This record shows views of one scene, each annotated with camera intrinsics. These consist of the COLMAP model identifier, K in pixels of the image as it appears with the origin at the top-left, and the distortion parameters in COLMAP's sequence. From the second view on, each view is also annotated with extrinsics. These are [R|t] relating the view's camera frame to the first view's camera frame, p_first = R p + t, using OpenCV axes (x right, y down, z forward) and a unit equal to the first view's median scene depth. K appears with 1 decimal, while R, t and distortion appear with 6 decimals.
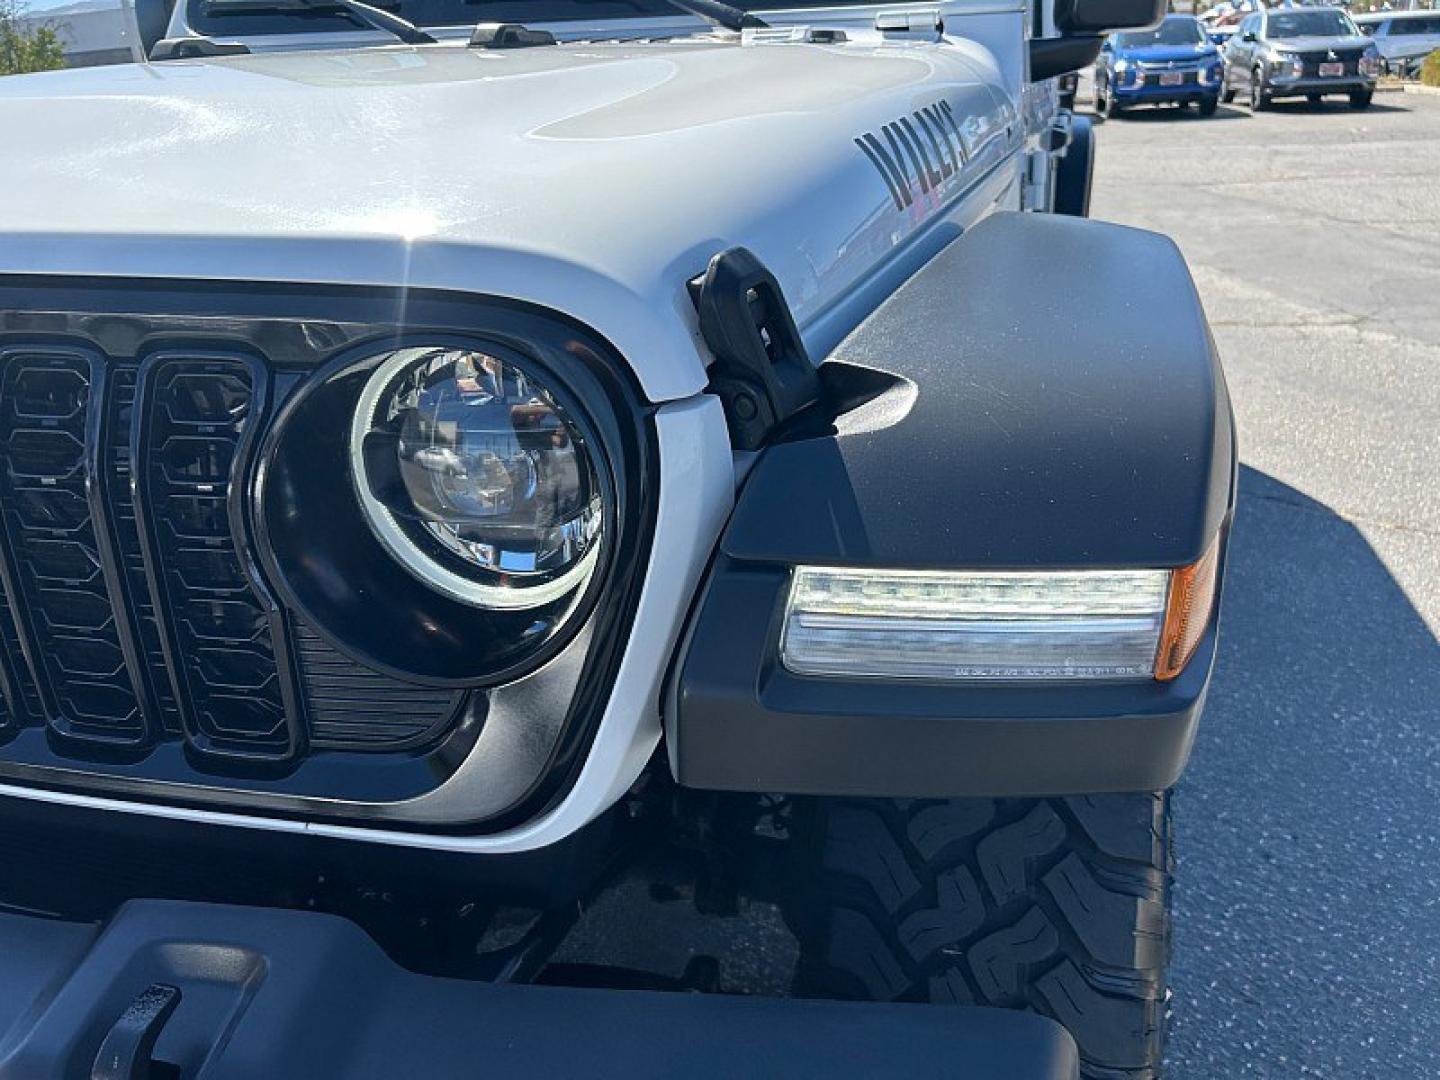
lens RADIAL K [[1101.1, 0, 709.7], [0, 1101.1, 546.2], [0, 0, 1]] dist [0.029375, -0.010778]
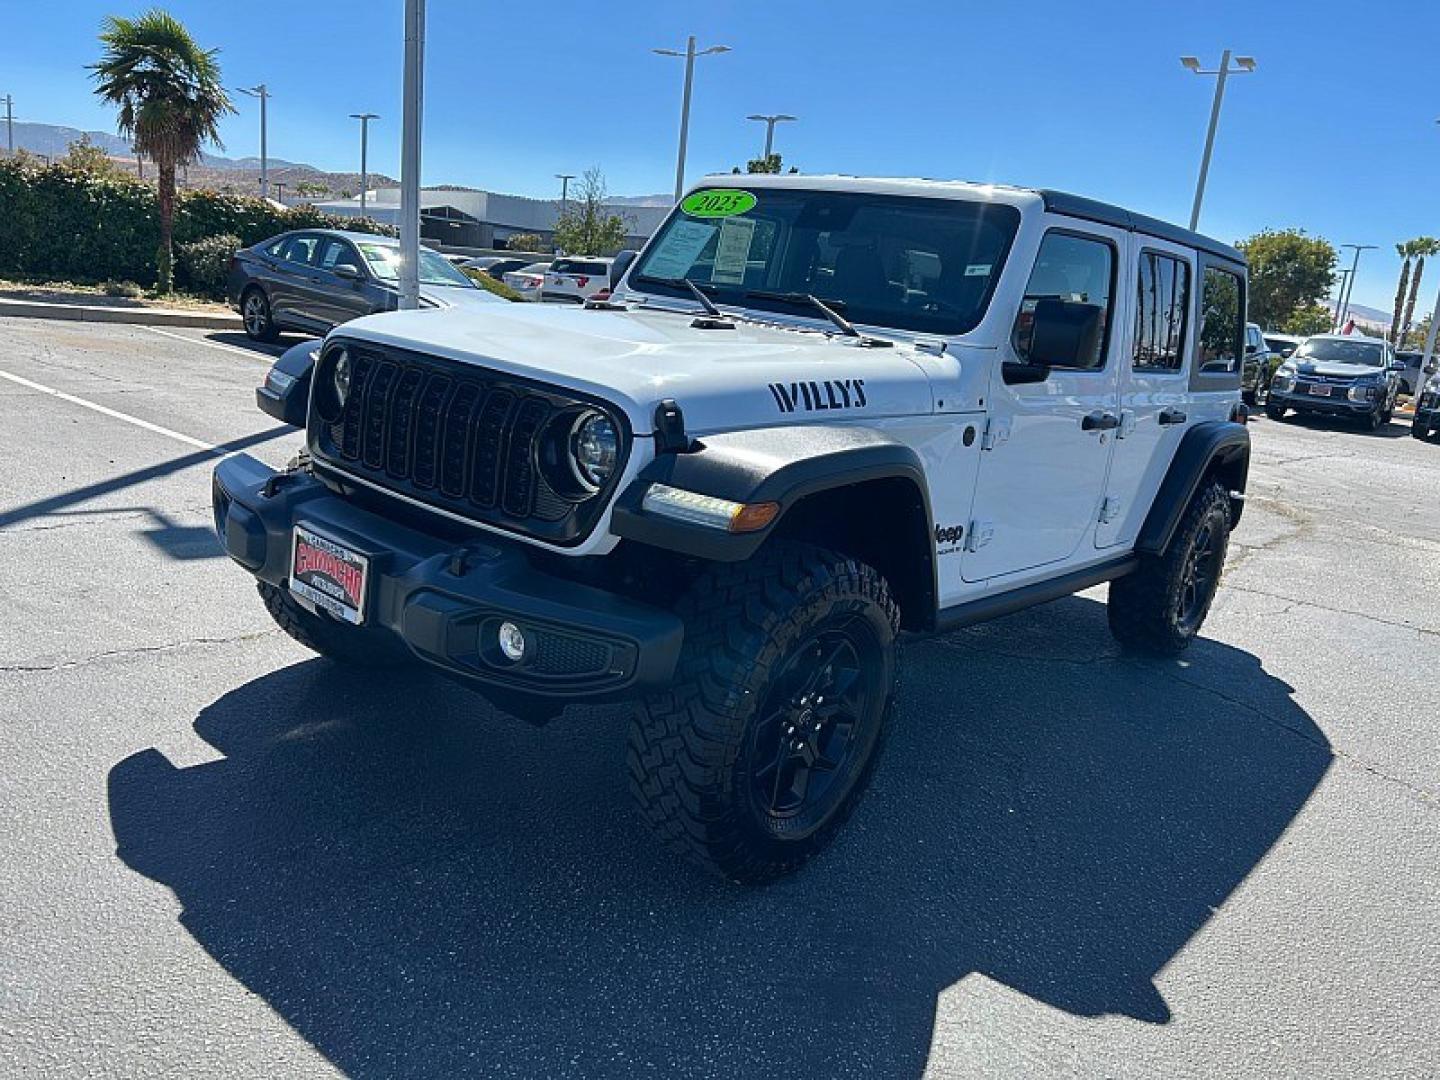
lens RADIAL K [[1101.1, 0, 714.5], [0, 1101.1, 543.0], [0, 0, 1]] dist [0.029375, -0.010778]
pose [[0.898536, 0.222184, -0.378507, 1.486011], [-0.294481, 0.944662, -0.144550, 0.594442], [0.325444, 0.241347, 0.914242, -1.963562]]
